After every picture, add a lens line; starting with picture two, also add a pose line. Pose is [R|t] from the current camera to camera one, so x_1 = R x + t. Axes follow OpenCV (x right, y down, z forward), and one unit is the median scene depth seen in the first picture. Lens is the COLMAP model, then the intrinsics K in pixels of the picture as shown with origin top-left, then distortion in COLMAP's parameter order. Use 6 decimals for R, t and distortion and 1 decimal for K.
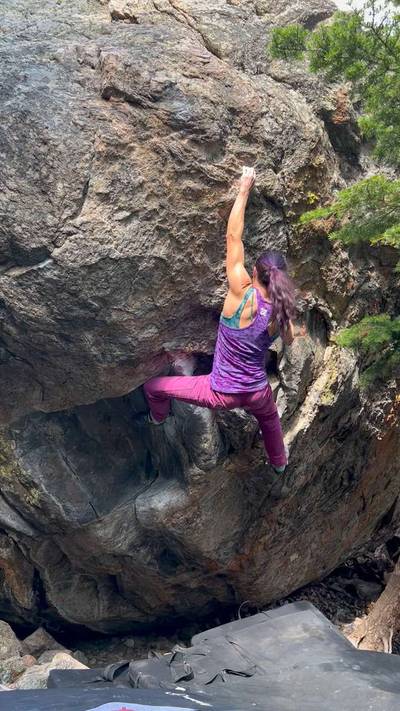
lens RADIAL K [[661.7, 0, 200.0], [0, 661.7, 355.5], [0, 0, 1]] dist [0.125926, -0.234146]
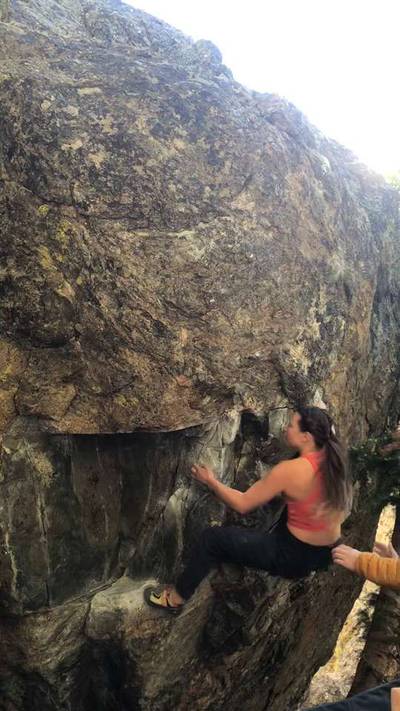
lens RADIAL K [[673.6, 0, 202.5], [0, 673.6, 354.6], [0, 0, 1]] dist [0.132419, -0.318648]
pose [[0.911777, 0.313480, 0.265318, -0.361834], [-0.195660, 0.899578, -0.390482, 0.321353], [-0.361083, 0.304120, 0.881550, 0.223474]]
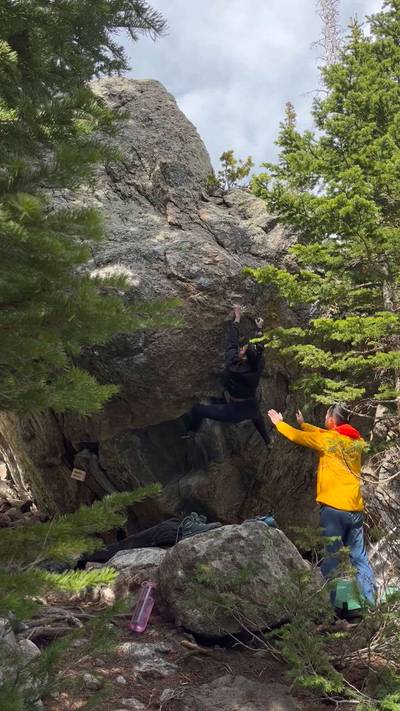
lens RADIAL K [[630.2, 0, 200.0], [0, 630.2, 355.5], [0, 0, 1]] dist [0.148163, 0.000312]
pose [[0.999129, -0.002777, -0.041642, 0.039012], [-0.000381, 0.997135, -0.075641, 0.014581], [0.041733, 0.075591, 0.996265, -0.908066]]
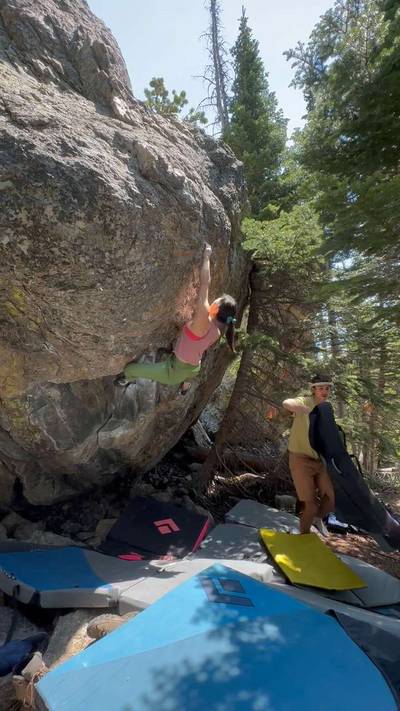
lens RADIAL K [[328.0, 0, 204.2], [0, 328.0, 357.0], [0, 0, 1]] dist [-0.000826, -0.000363]
pose [[0.888387, 0.034859, 0.457770, -0.310737], [-0.075849, 0.994555, 0.071466, -0.053625], [-0.452786, -0.098211, 0.886194, 0.257489]]
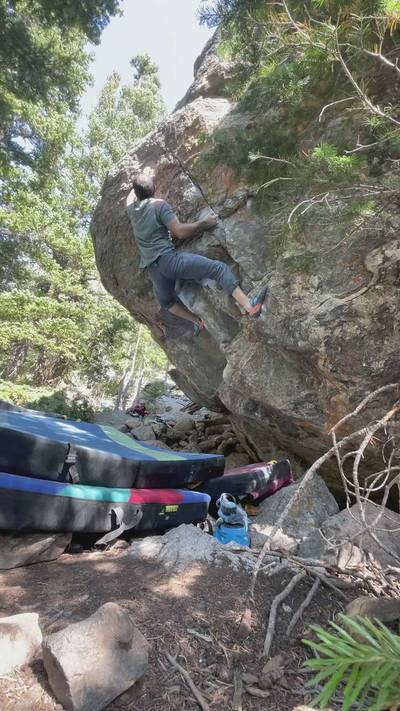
lens RADIAL K [[325.6, 0, 191.0], [0, 325.6, 358.1], [0, 0, 1]] dist [-0.003942, -0.000649]
pose [[0.233373, -0.293961, -0.926889, 0.806179], [0.075405, 0.955811, -0.284148, 0.501384], [0.969459, -0.003580, 0.245227, 0.930001]]
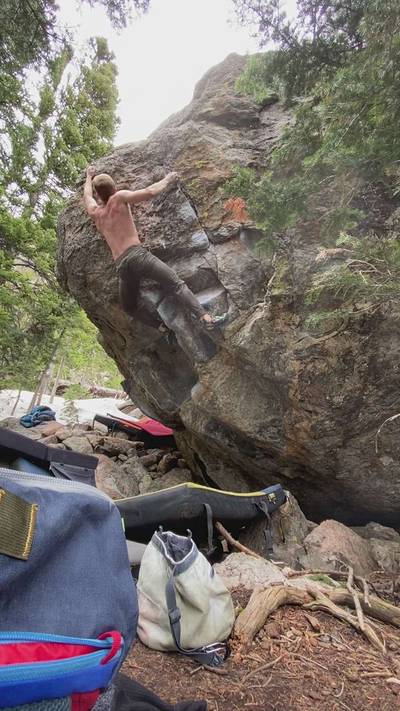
lens RADIAL K [[331.1, 0, 198.4], [0, 331.1, 356.5], [0, 0, 1]] dist [0.000625, 0.000130]
pose [[0.517499, -0.271916, -0.811330, 0.761719], [0.058043, 0.957137, -0.283761, 0.457996], [0.853713, 0.099754, 0.511100, 0.760224]]
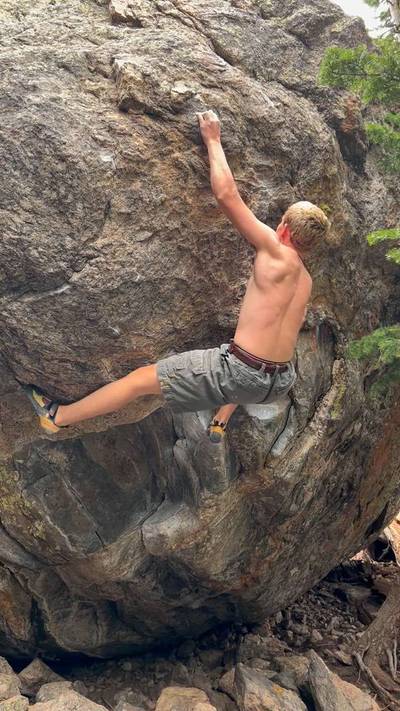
lens RADIAL K [[661.7, 0, 200.0], [0, 661.7, 355.5], [0, 0, 1]] dist [0.125926, -0.234146]
pose [[0.997212, -0.021870, 0.071346, -0.099931], [0.021088, 0.999709, 0.011693, -0.047345], [-0.071581, -0.010156, 0.997383, 0.055026]]
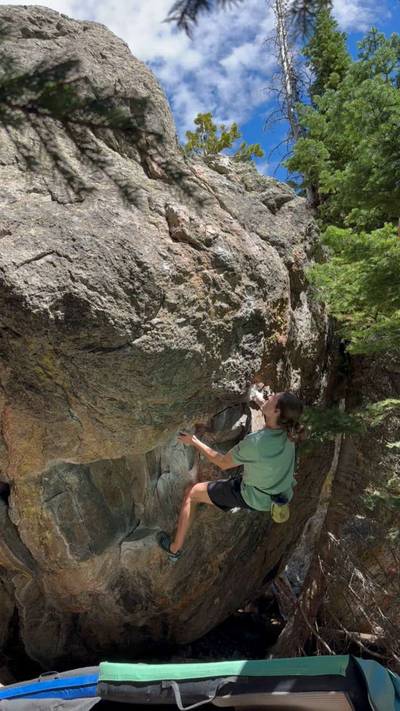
lens RADIAL K [[587.5, 0, 200.0], [0, 587.5, 355.5], [0, 0, 1]] dist [0.214956, -0.412984]
pose [[0.961914, 0.103246, 0.253103, -0.352355], [-0.066829, 0.986653, -0.148495, 0.040008], [-0.265057, 0.125925, 0.955975, -0.166965]]
